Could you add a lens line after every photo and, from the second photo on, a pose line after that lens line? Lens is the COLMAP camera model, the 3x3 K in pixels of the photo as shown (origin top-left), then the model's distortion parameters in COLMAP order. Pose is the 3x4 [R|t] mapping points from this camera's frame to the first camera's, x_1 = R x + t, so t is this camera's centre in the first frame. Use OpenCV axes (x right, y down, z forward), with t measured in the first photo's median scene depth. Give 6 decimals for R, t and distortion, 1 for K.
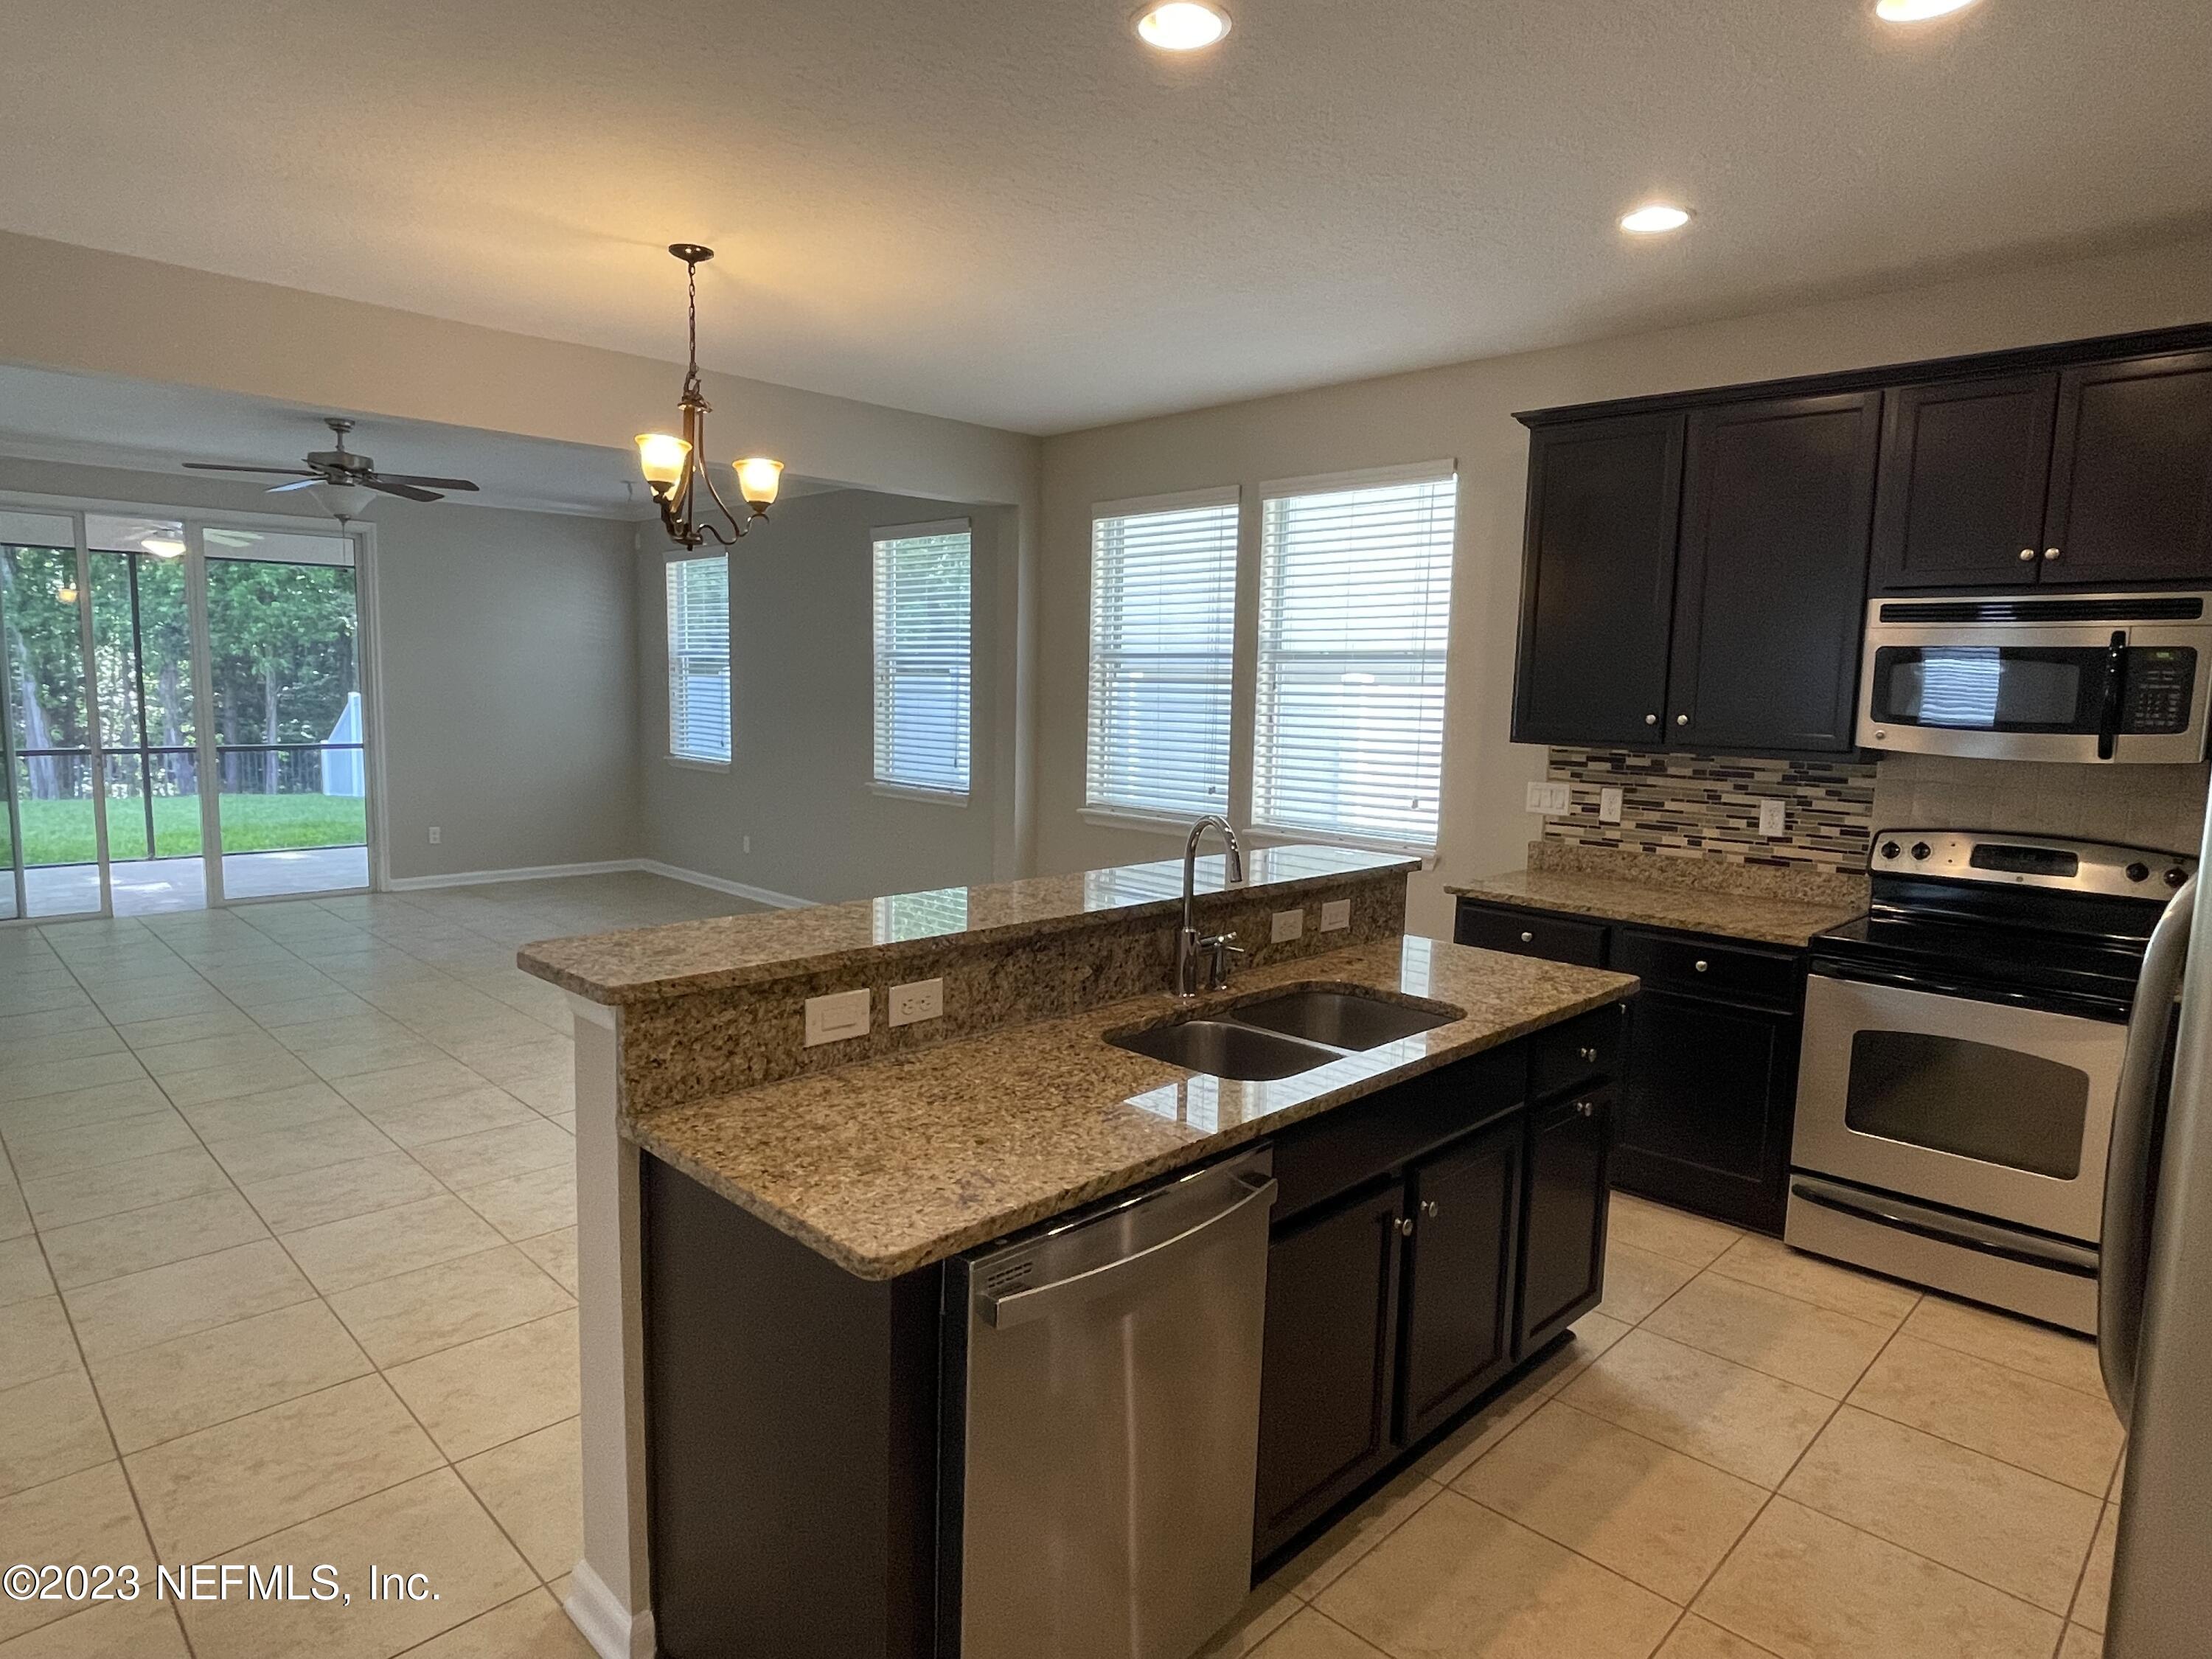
lens RADIAL K [[1265.3, 0, 1091.3], [0, 1265.3, 818.6], [0, 0, 1]] dist [-0.012061, -0.002918]
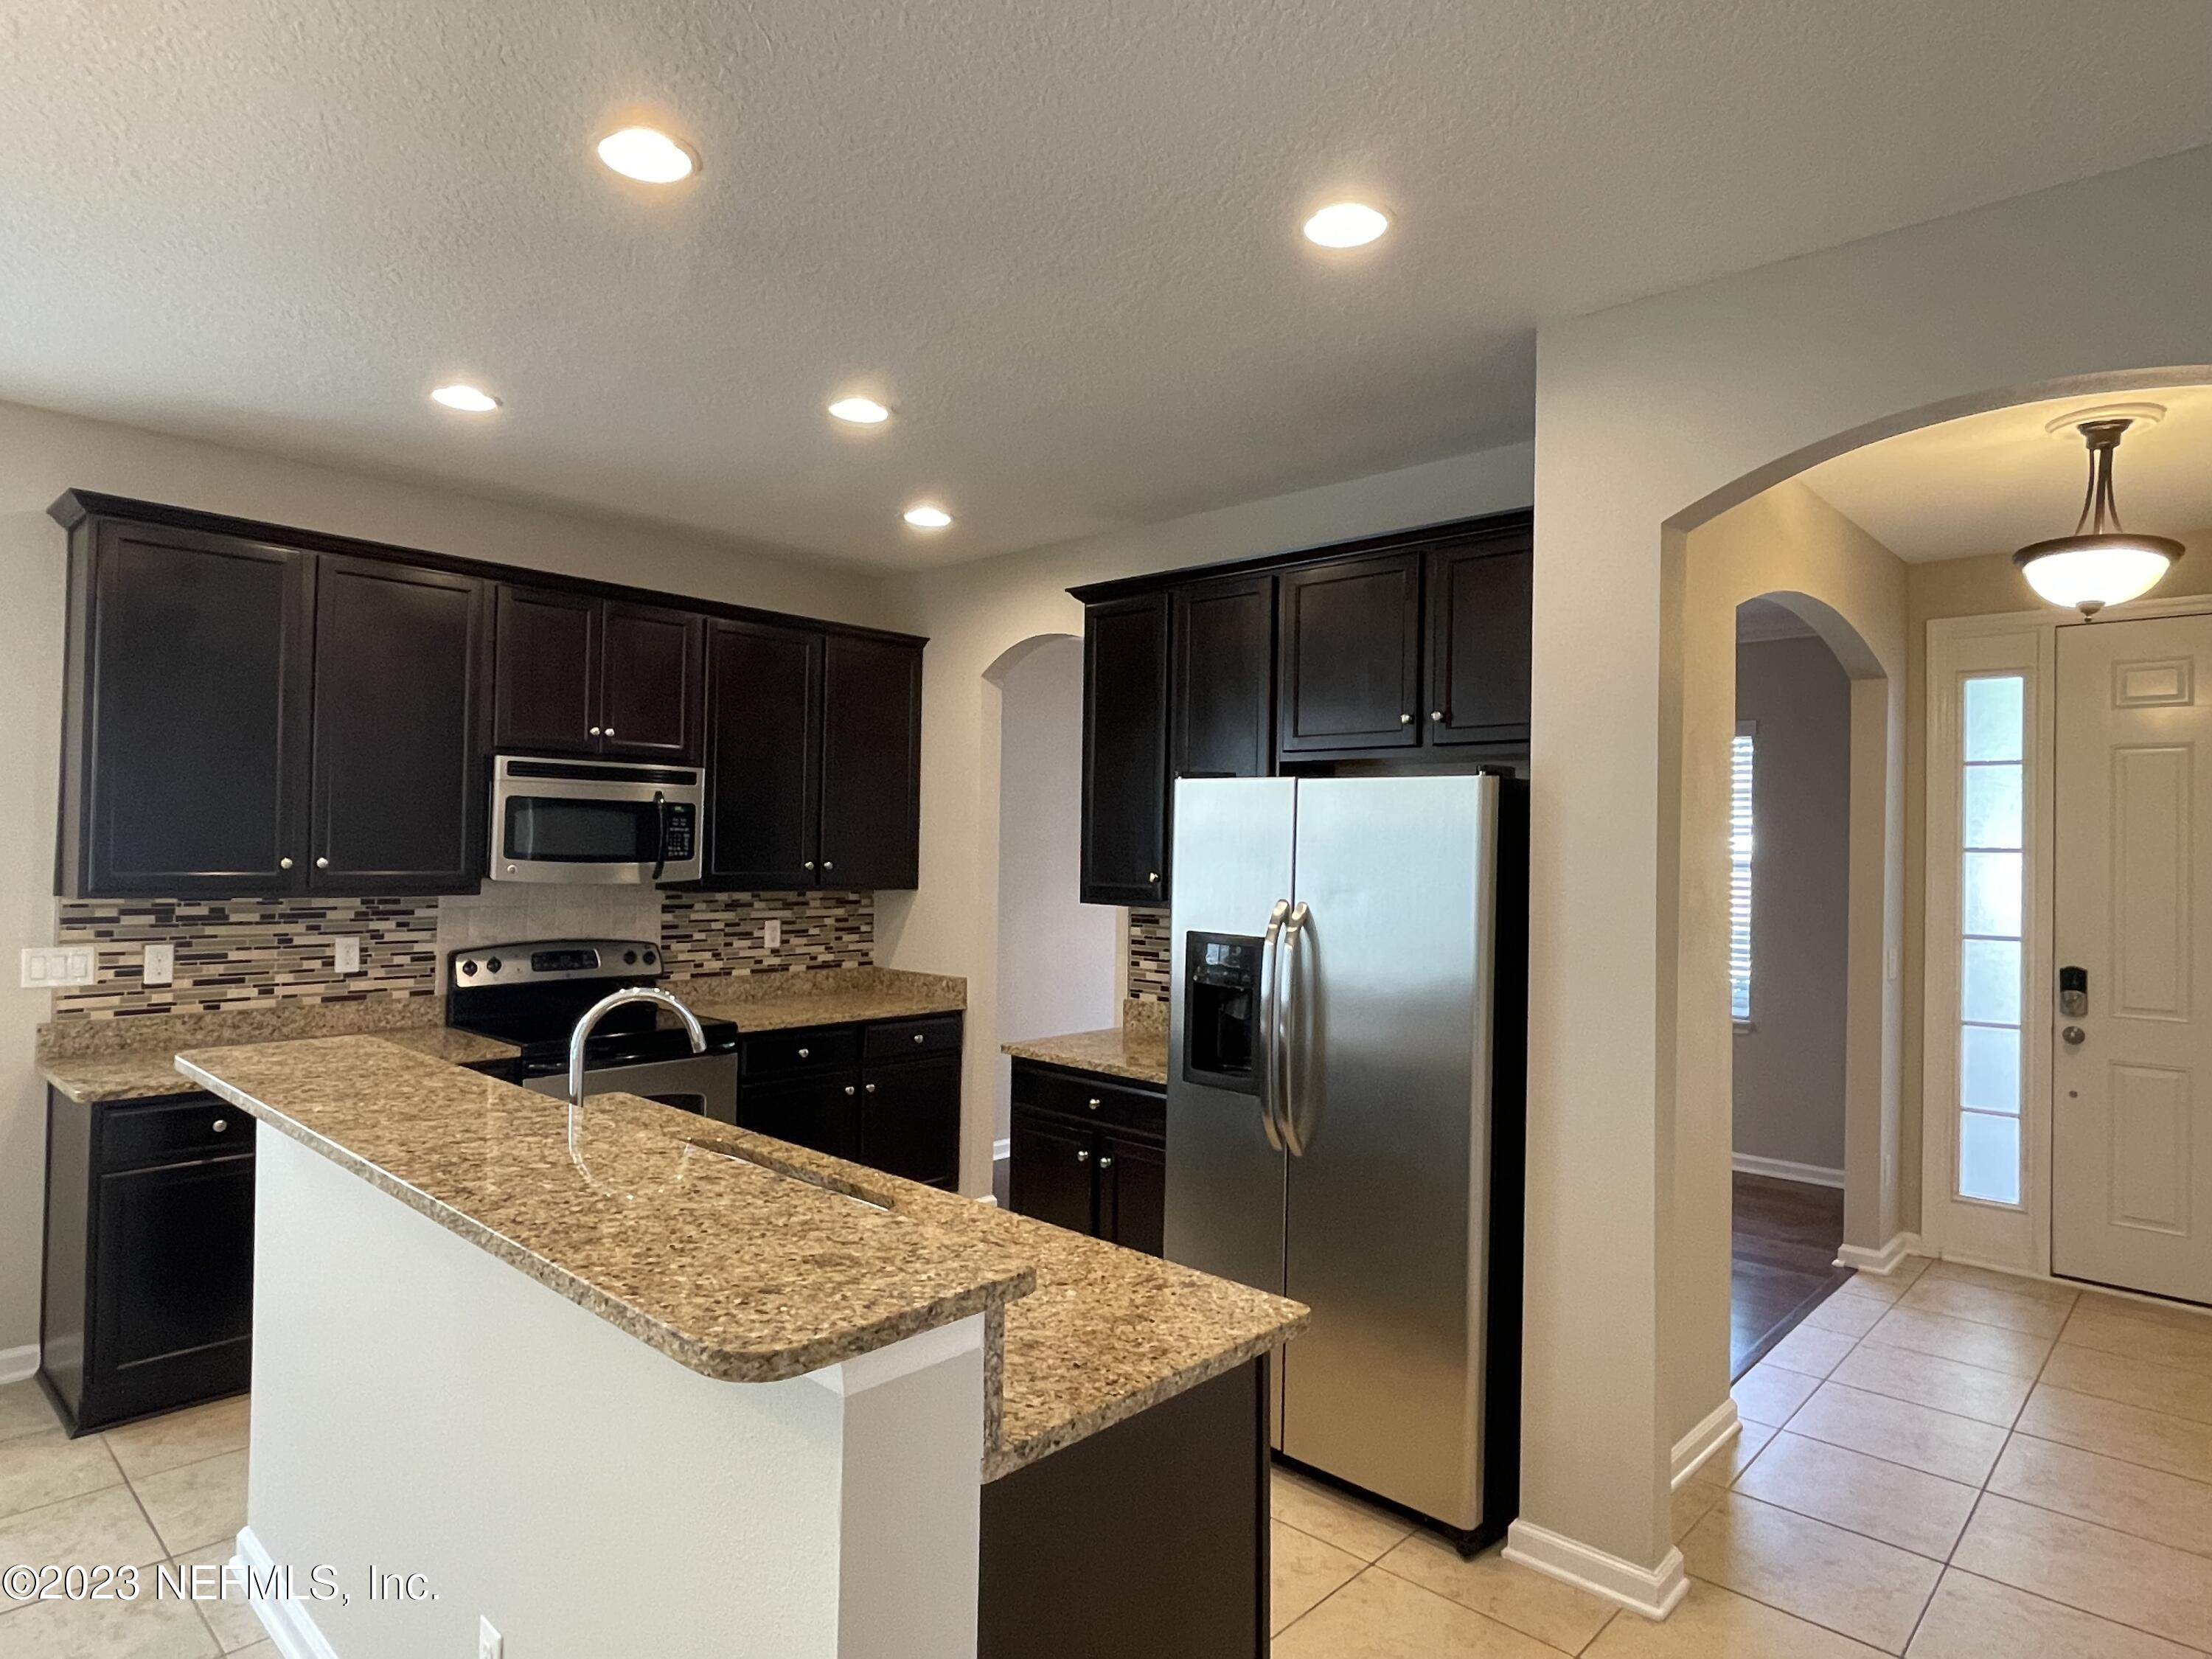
lens RADIAL K [[1265.3, 0, 1089.5], [0, 1265.3, 827.1], [0, 0, 1]] dist [-0.012061, -0.002918]
pose [[-0.031434, -0.009031, 0.999465, -0.497047], [0.089826, 0.995887, 0.011824, -0.061062], [-0.995461, 0.090150, -0.030494, 0.417038]]
